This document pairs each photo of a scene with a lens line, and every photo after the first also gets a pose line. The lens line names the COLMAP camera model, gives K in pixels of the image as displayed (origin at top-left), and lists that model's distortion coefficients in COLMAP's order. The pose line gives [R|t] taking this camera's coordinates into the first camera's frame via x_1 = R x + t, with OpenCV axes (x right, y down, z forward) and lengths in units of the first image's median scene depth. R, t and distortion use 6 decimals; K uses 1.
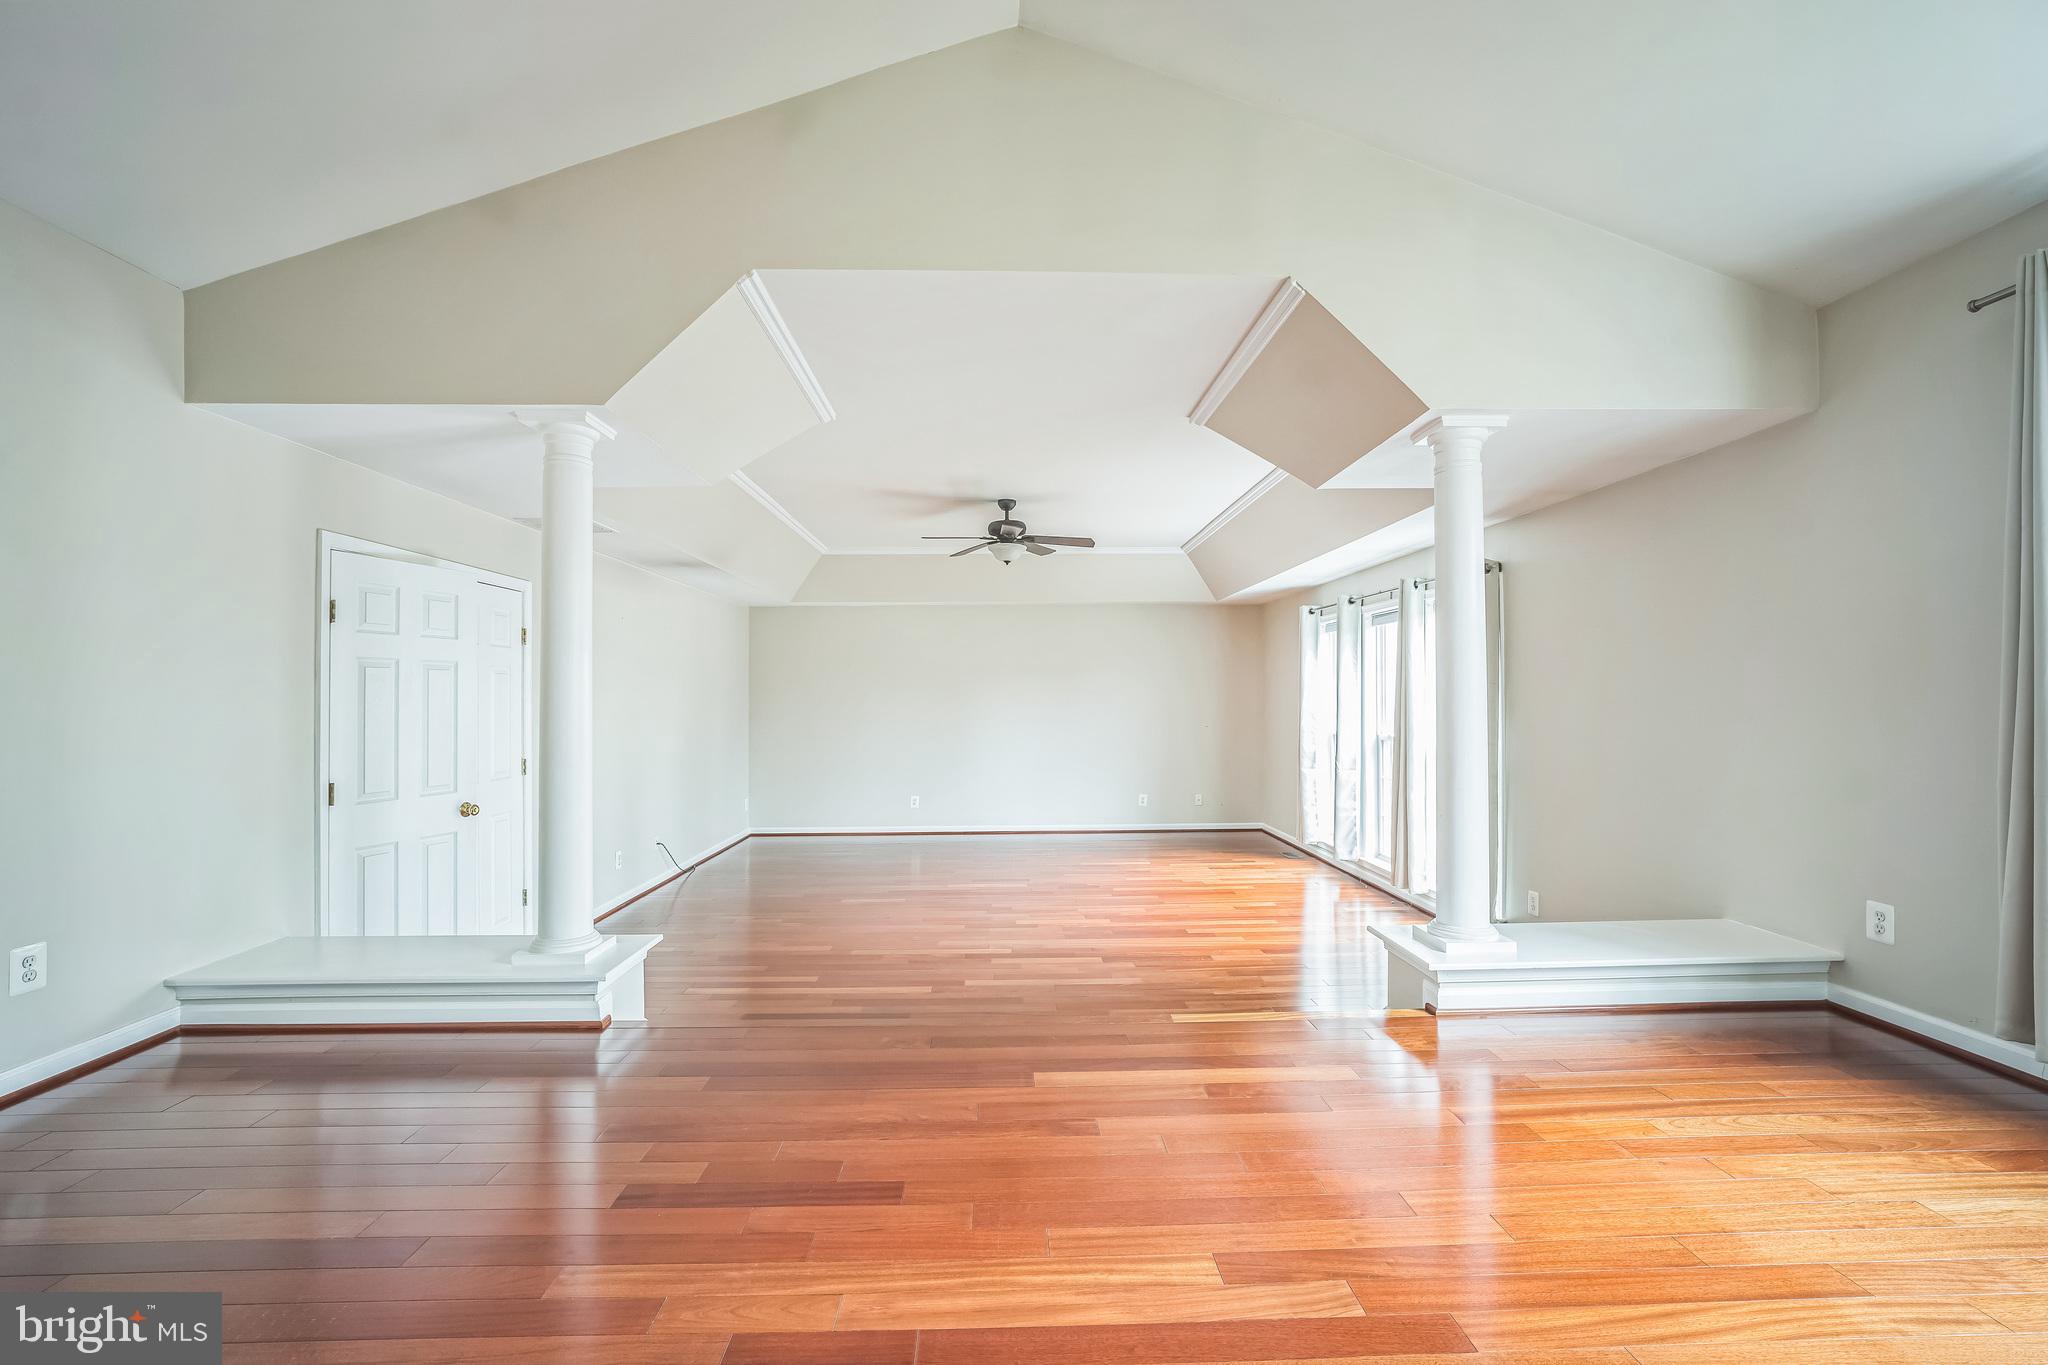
lens RADIAL K [[881.0, 0, 1018.1], [0, 881.0, 680.3], [0, 0, 1]] dist [-0.021539, 0.005726]
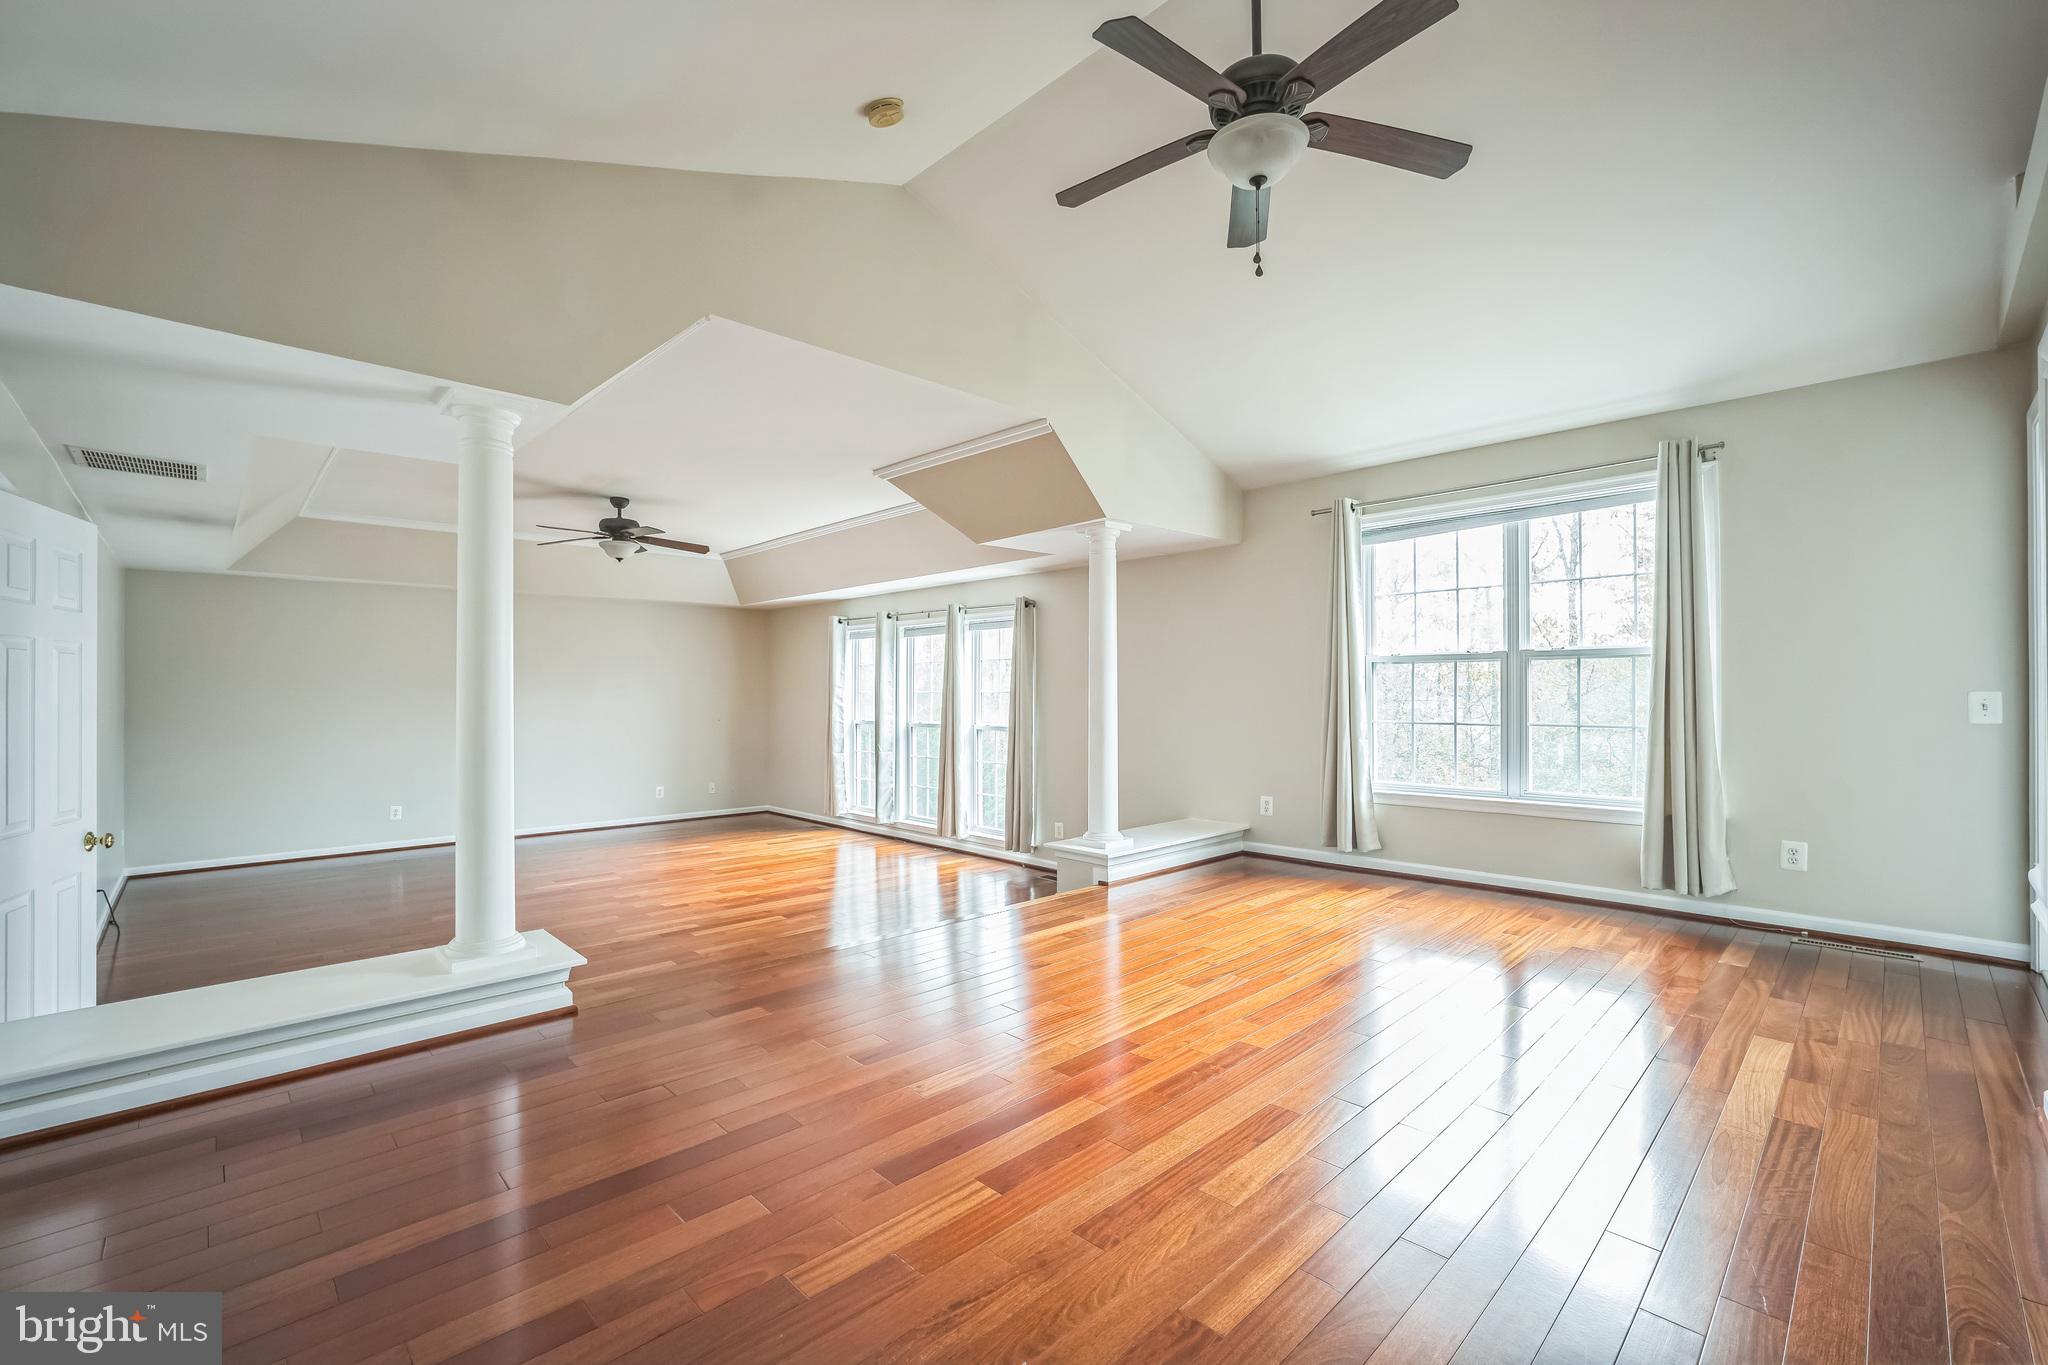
lens RADIAL K [[881.0, 0, 1000.9], [0, 881.0, 689.1], [0, 0, 1]] dist [-0.021539, 0.005726]
pose [[0.747599, 0.004936, 0.664133, -0.350989], [-0.014471, 0.999856, 0.008858, -0.000290], [-0.663993, -0.016233, 0.747562, -0.046655]]
